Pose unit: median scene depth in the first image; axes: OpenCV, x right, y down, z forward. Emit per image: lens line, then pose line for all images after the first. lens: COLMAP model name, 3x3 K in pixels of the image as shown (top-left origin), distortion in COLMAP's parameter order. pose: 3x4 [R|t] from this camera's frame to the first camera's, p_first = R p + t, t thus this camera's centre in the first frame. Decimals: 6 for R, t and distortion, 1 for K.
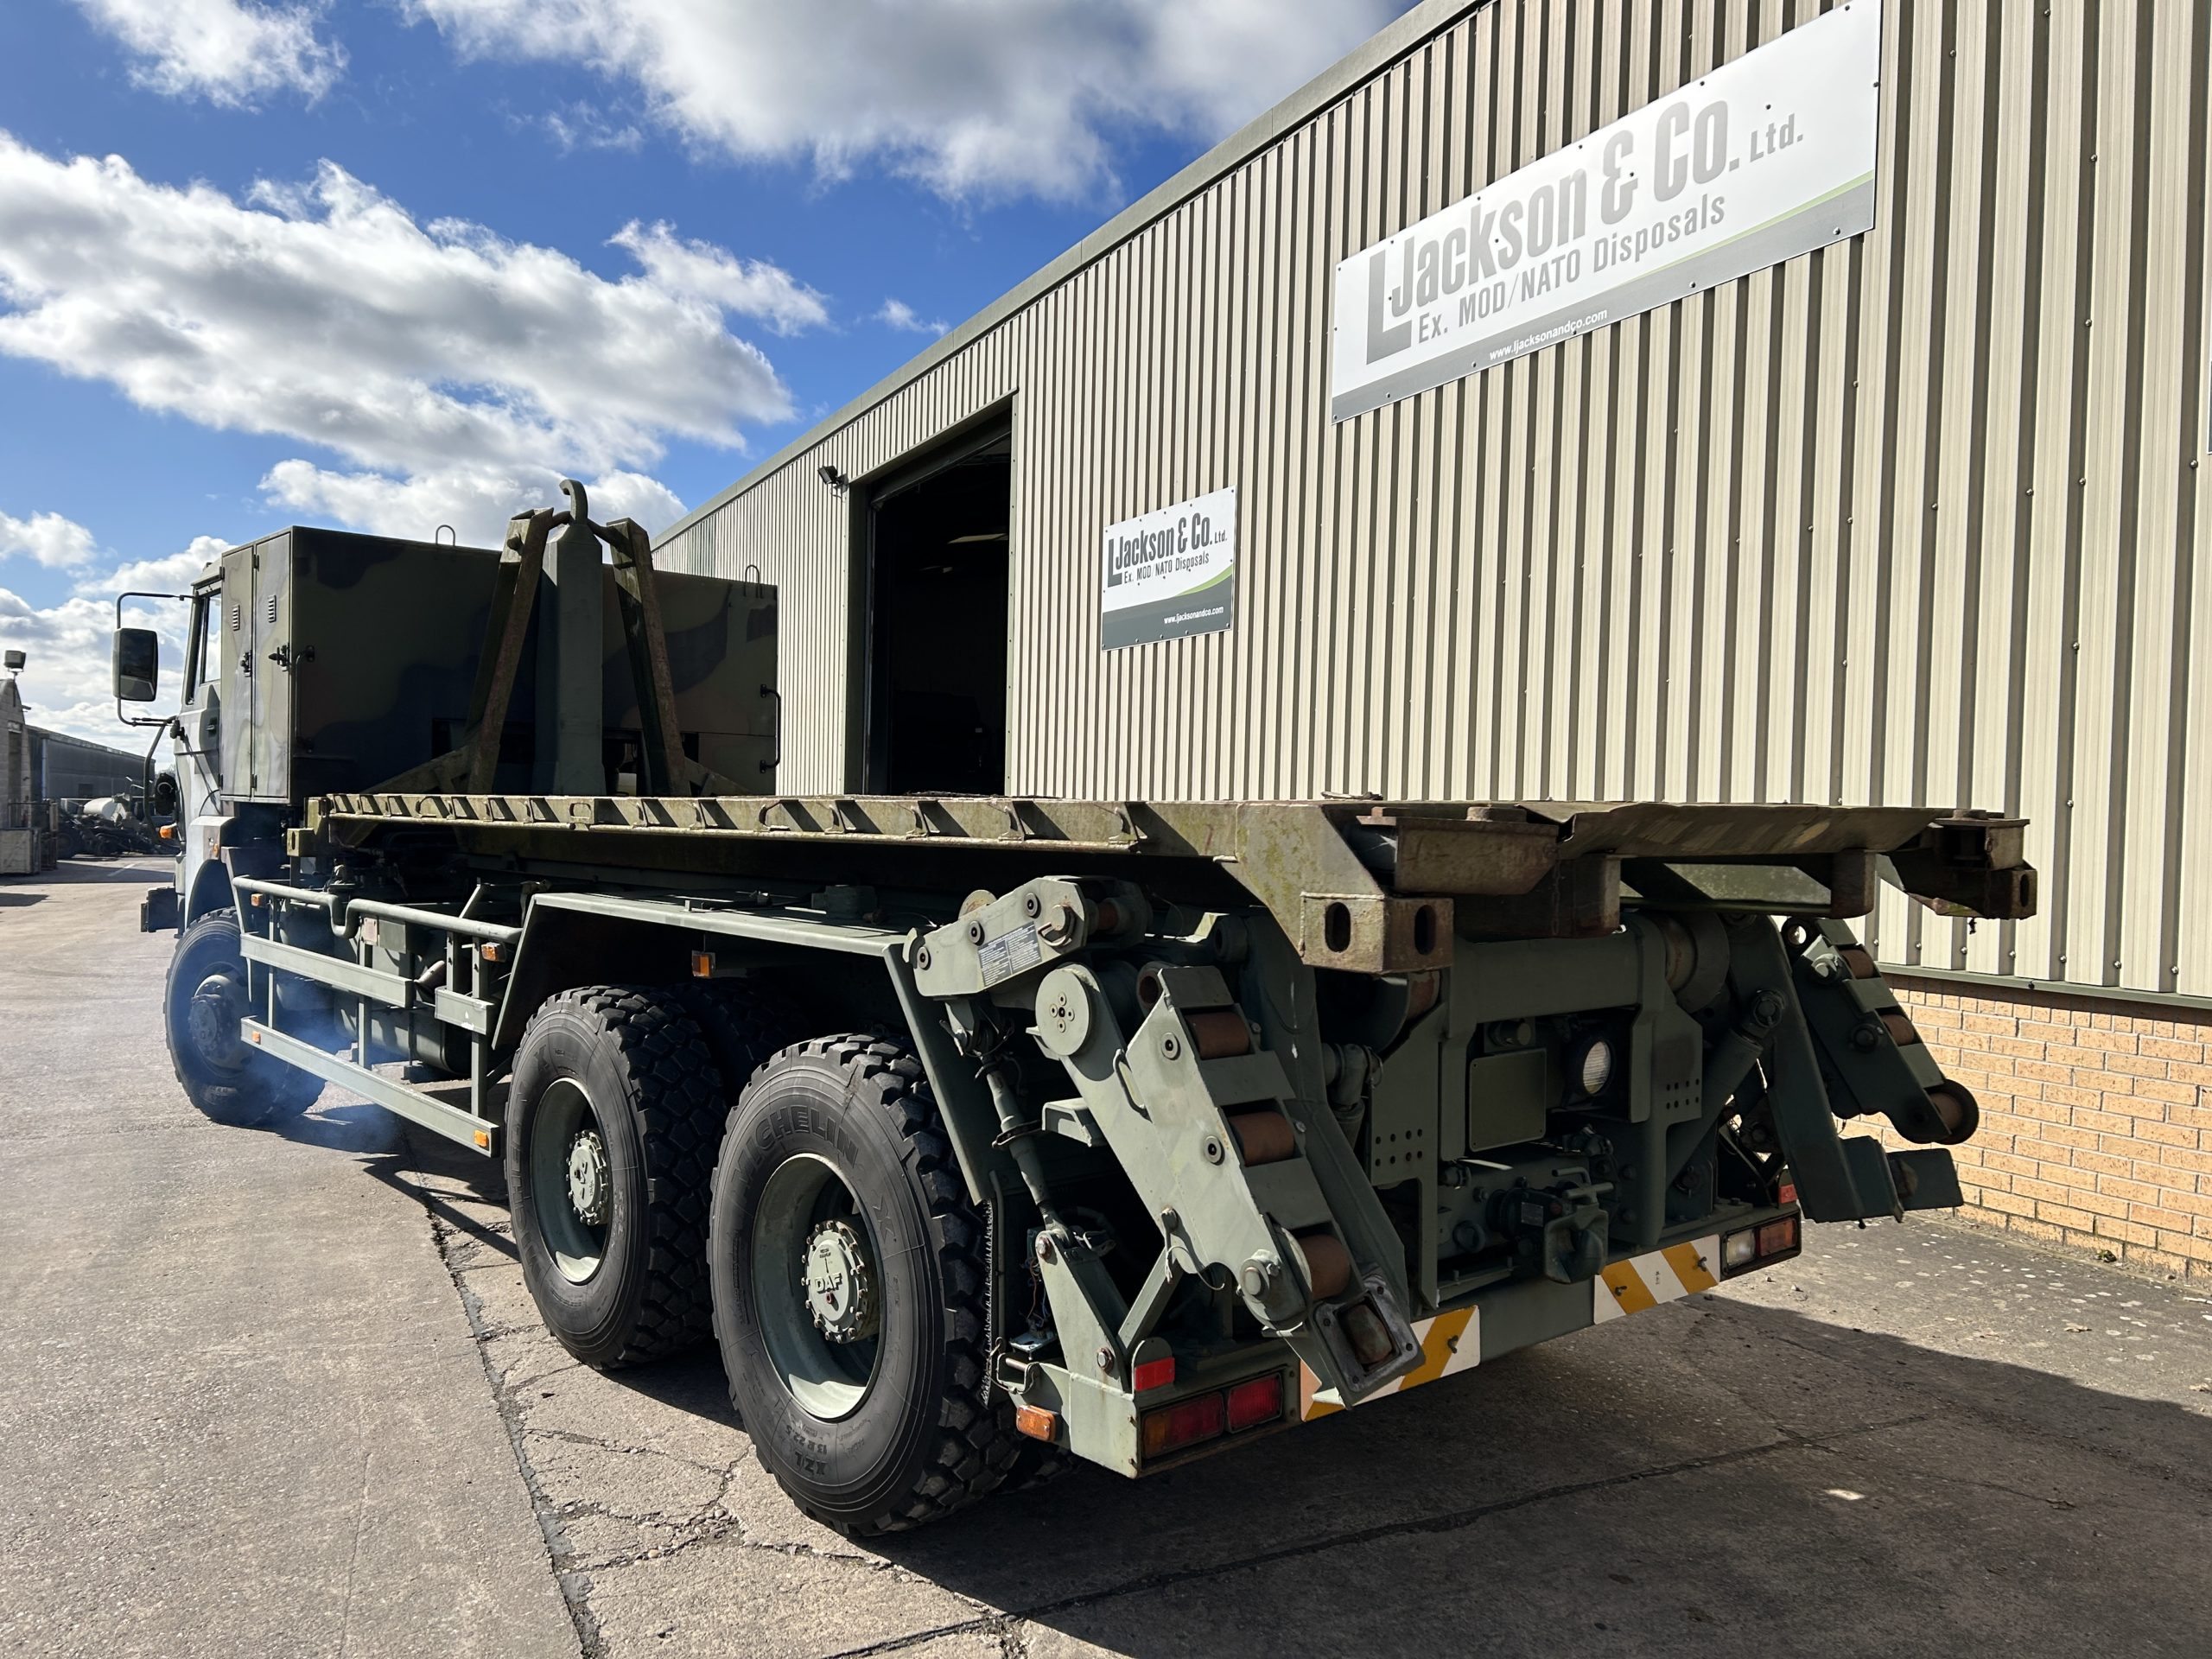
lens RADIAL K [[1664.4, 0, 1096.0], [0, 1664.4, 845.1], [0, 0, 1]] dist [0.064866, -0.070559]
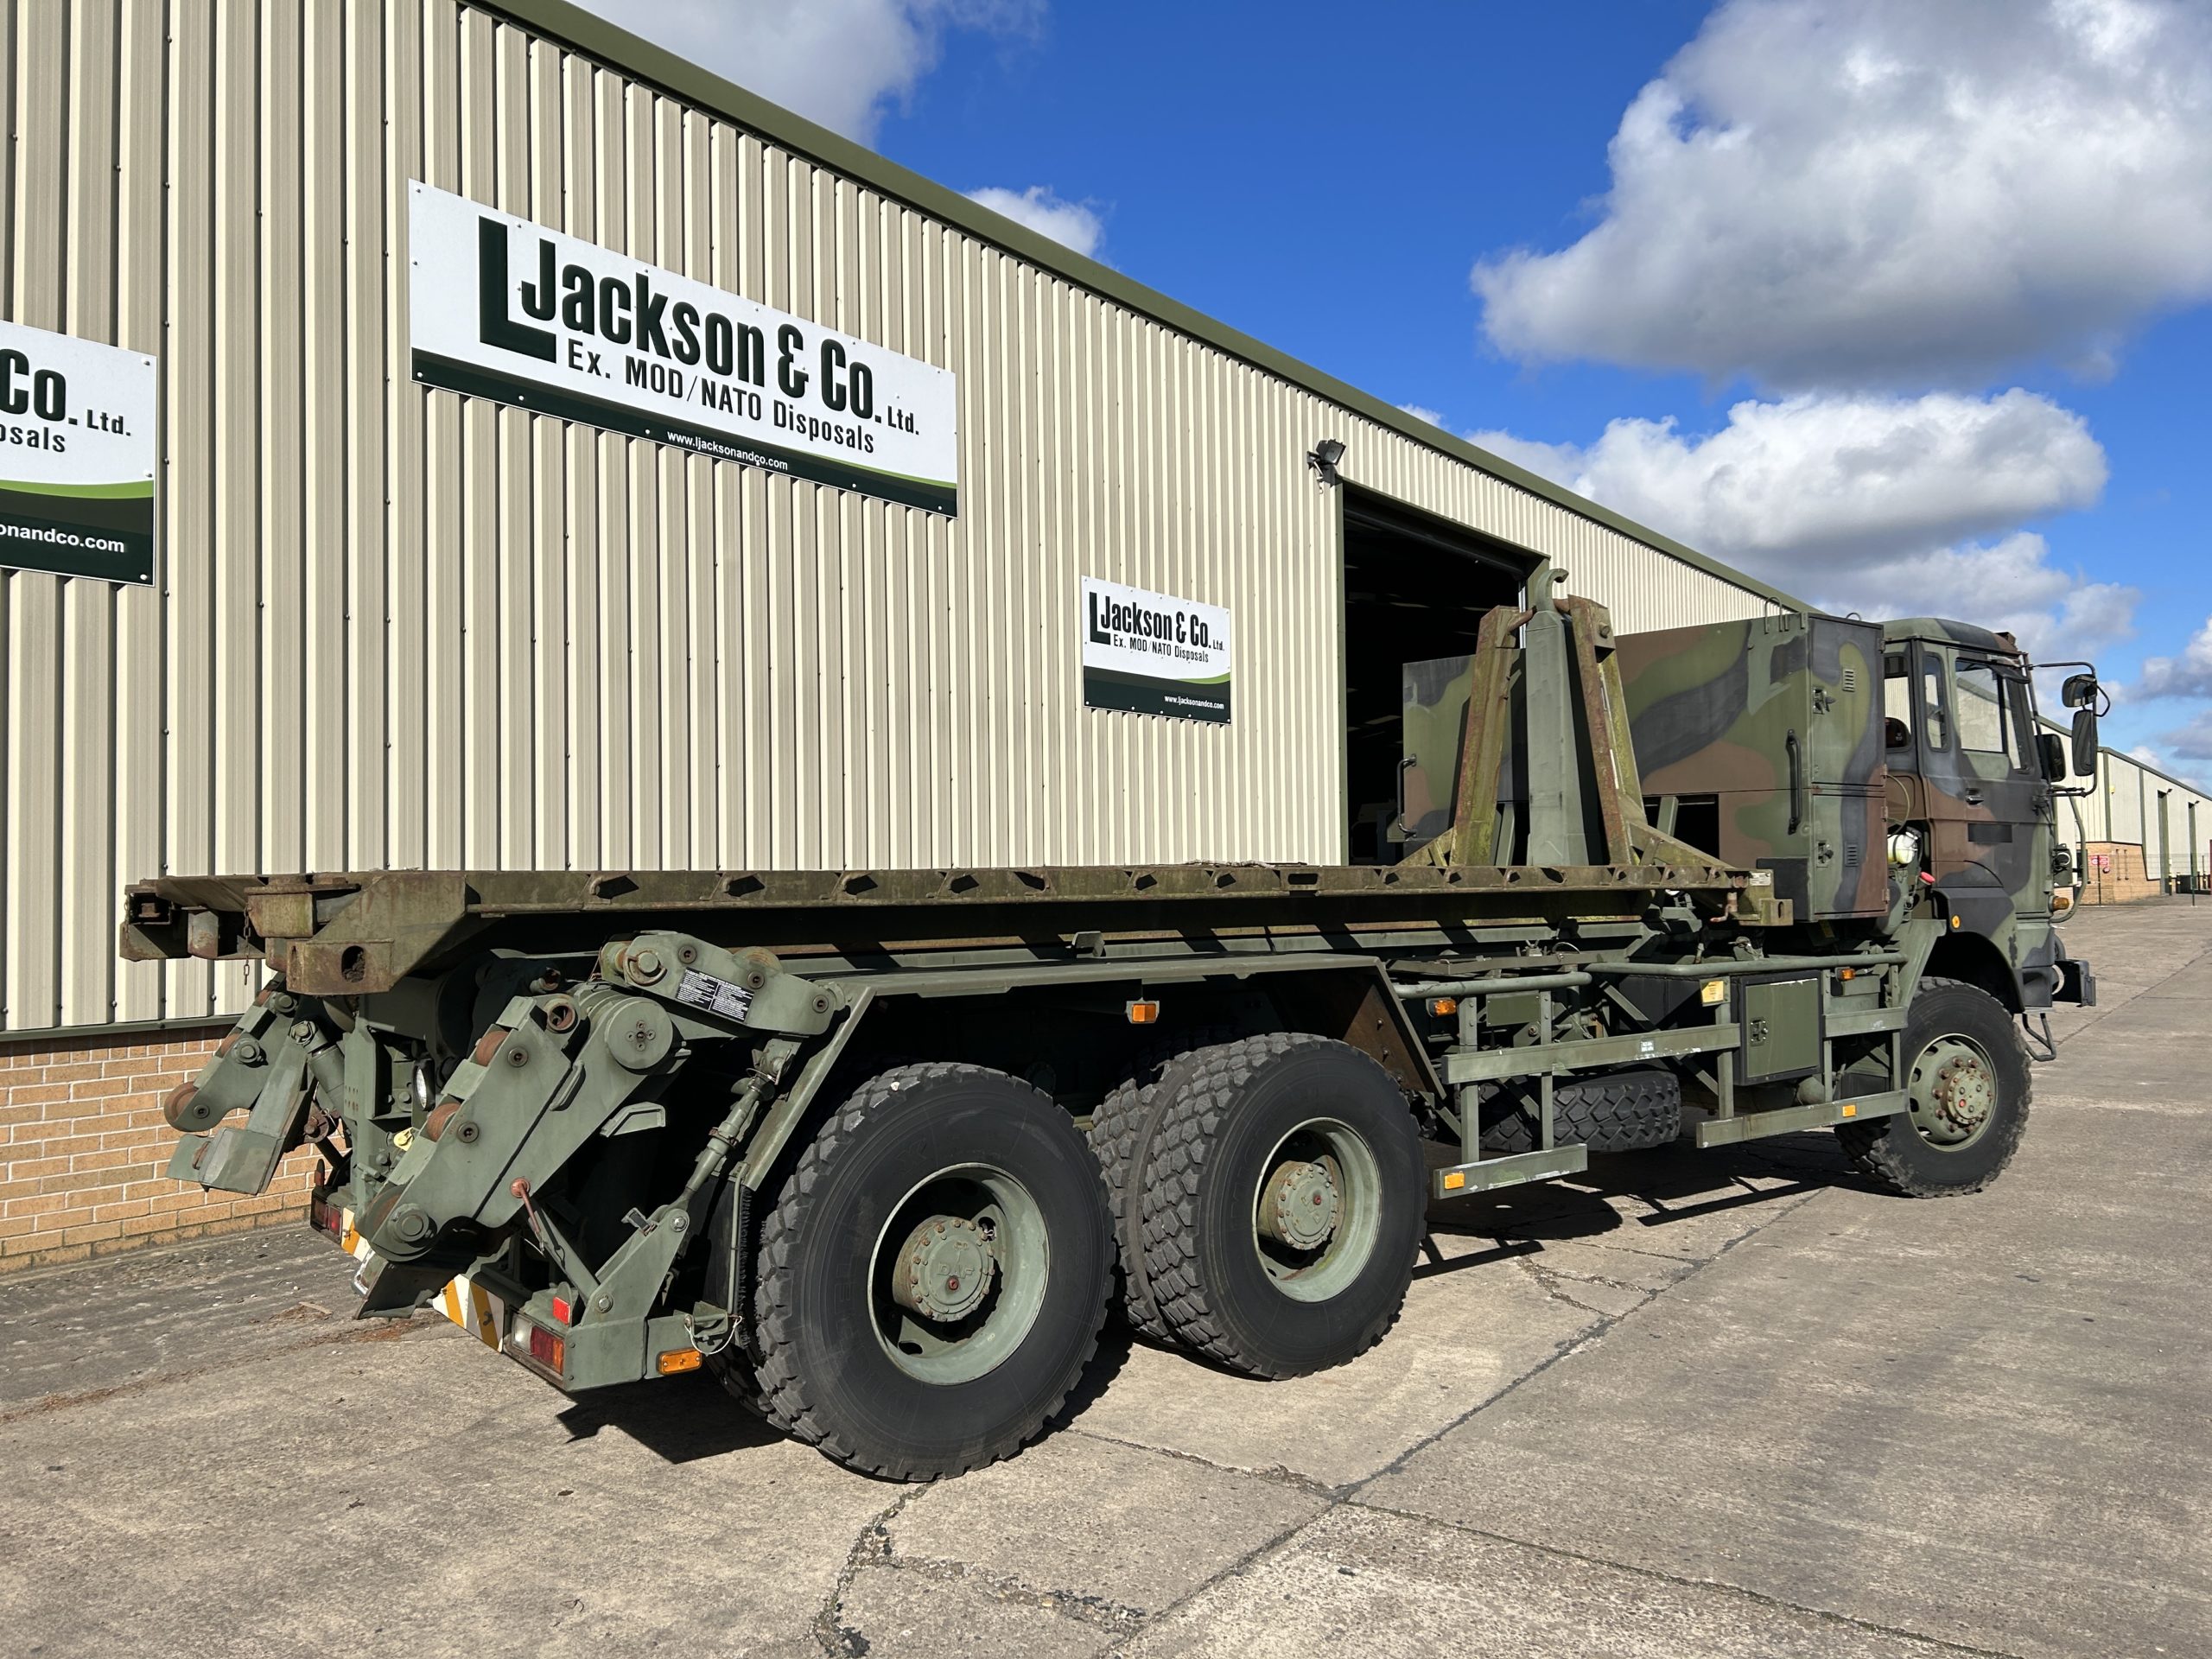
lens RADIAL K [[1664.4, 0, 1125.2], [0, 1664.4, 806.3], [0, 0, 1]] dist [0.064866, -0.070559]
pose [[-0.474884, 0.022104, 0.879771, -0.821093], [0.019314, 0.999706, -0.014692, -0.041718], [-0.879837, 0.010015, -0.475171, 1.270264]]
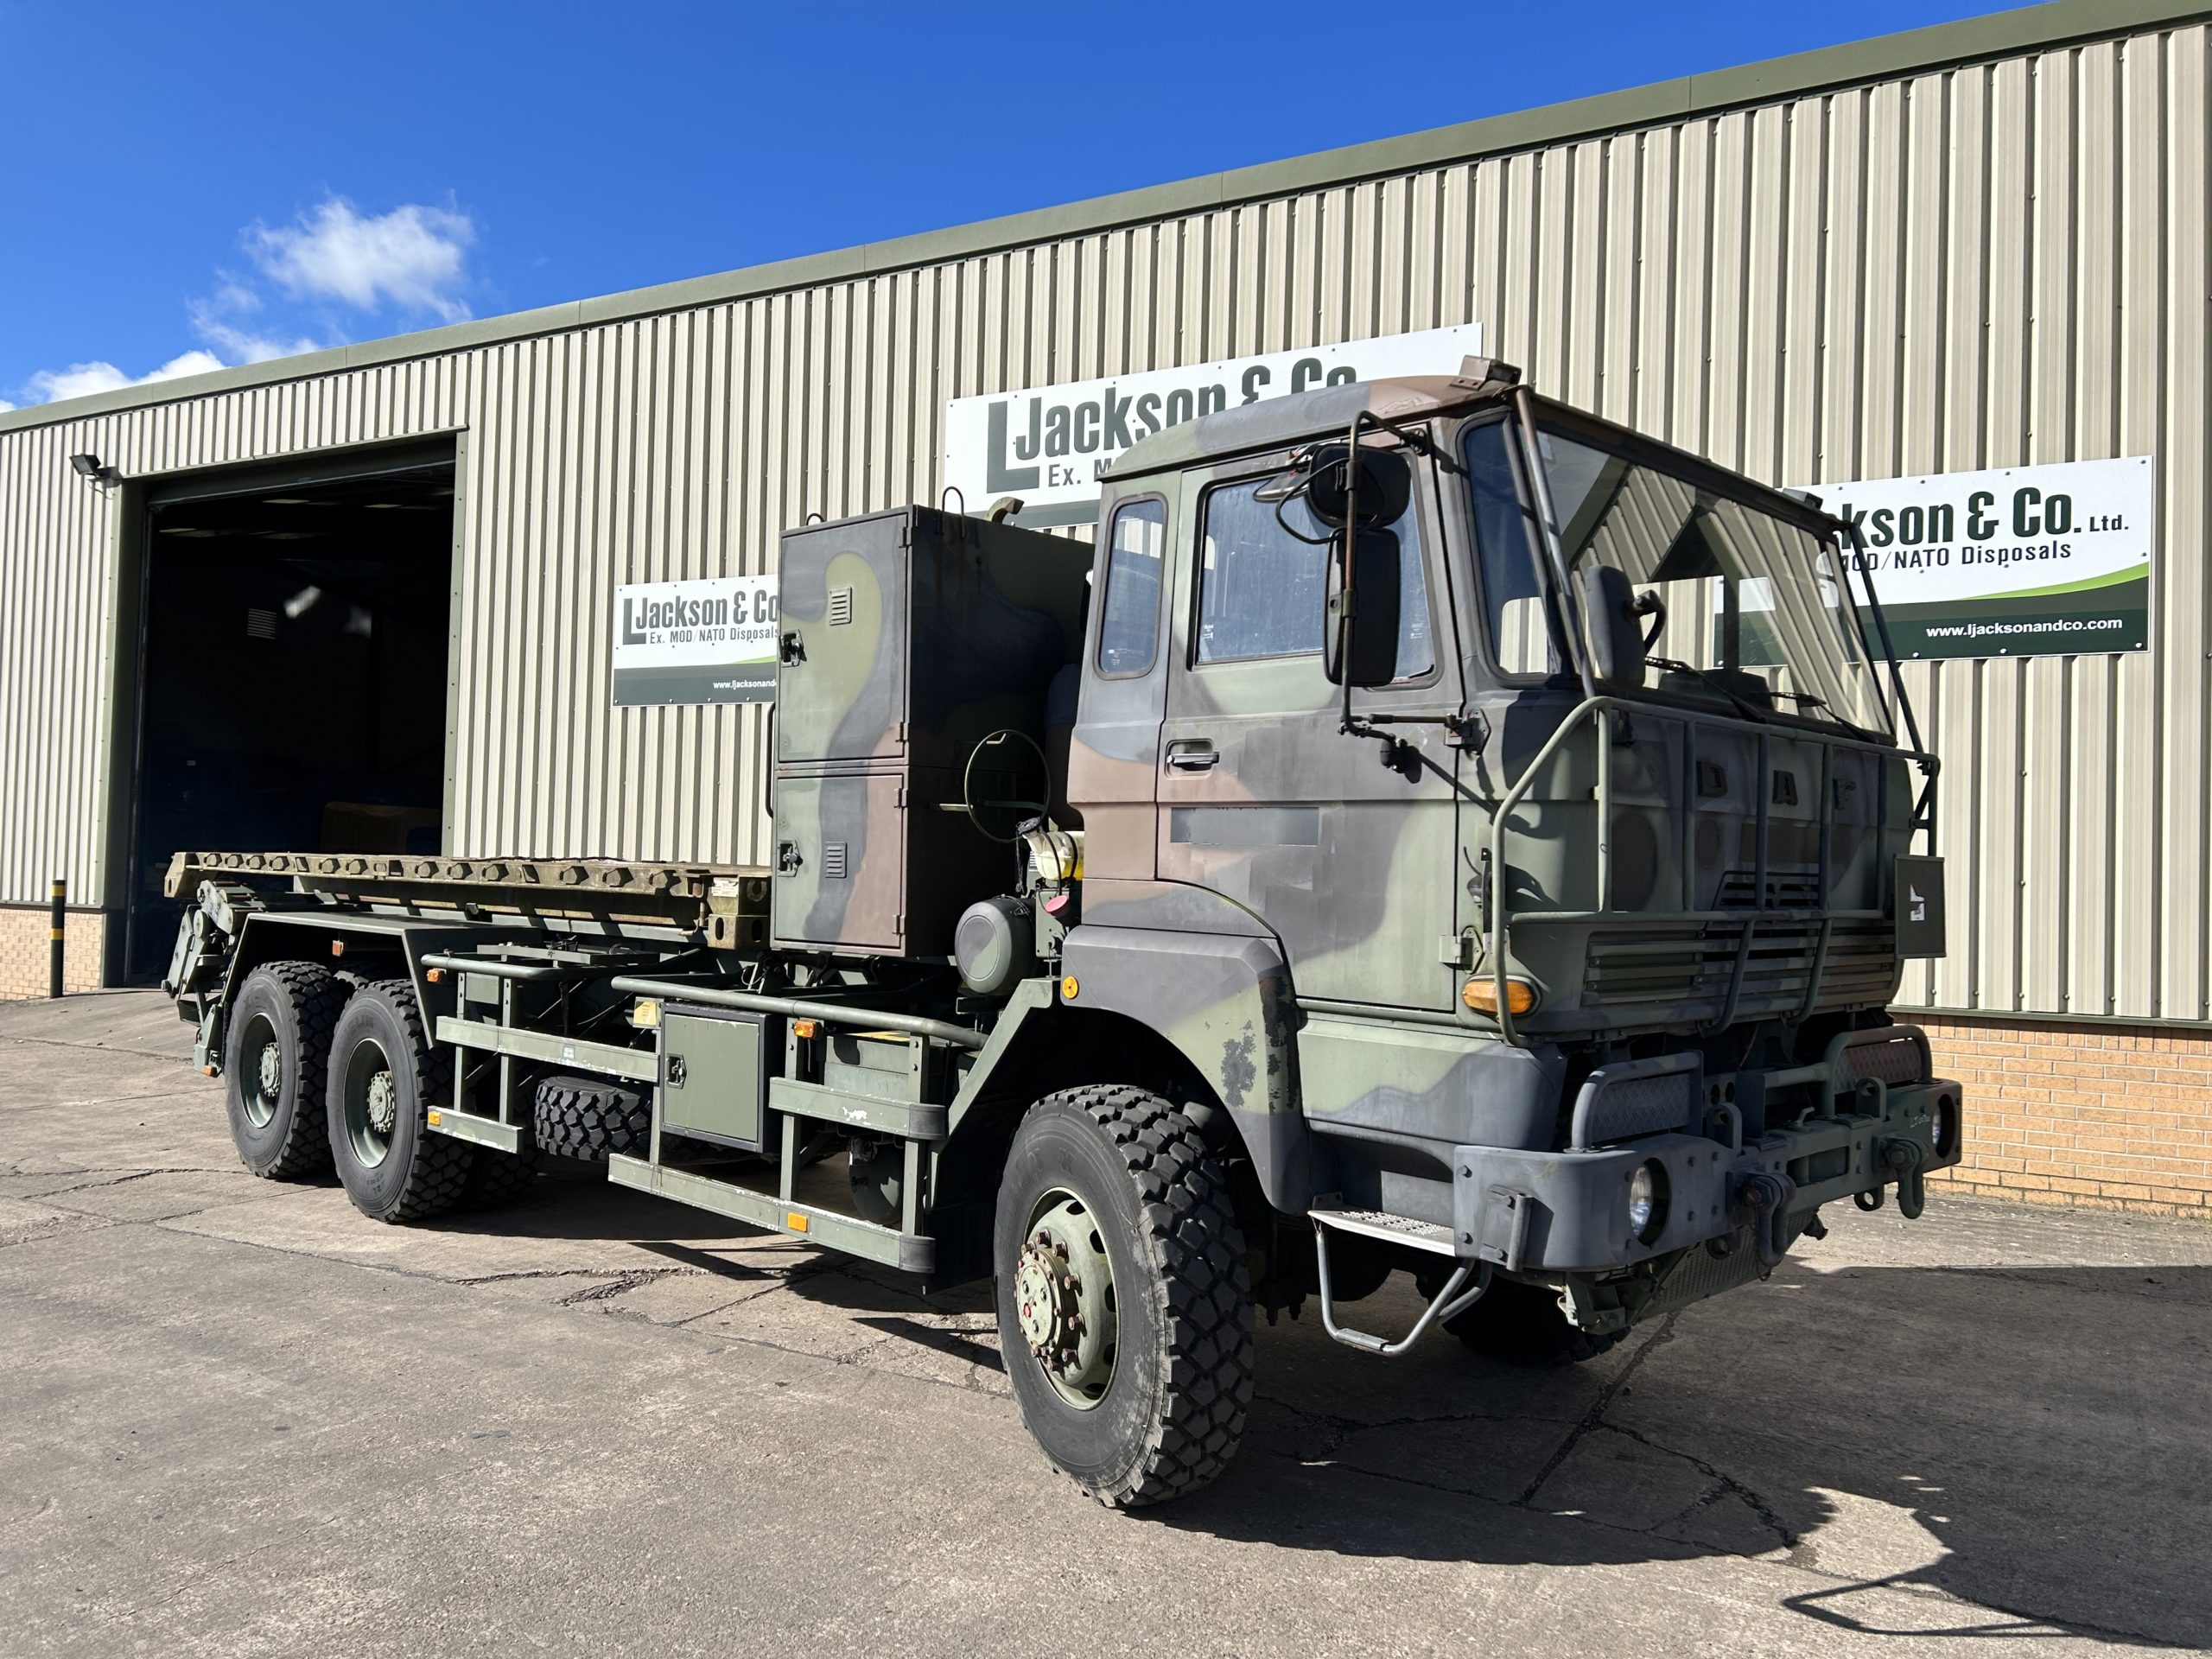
lens RADIAL K [[1664.4, 0, 1115.0], [0, 1664.4, 837.9], [0, 0, 1]] dist [0.064866, -0.070559]
pose [[0.819741, 0.012681, 0.572594, -0.494345], [0.002632, 0.999661, -0.025907, -0.014528], [-0.572729, 0.022744, 0.819430, -0.011693]]
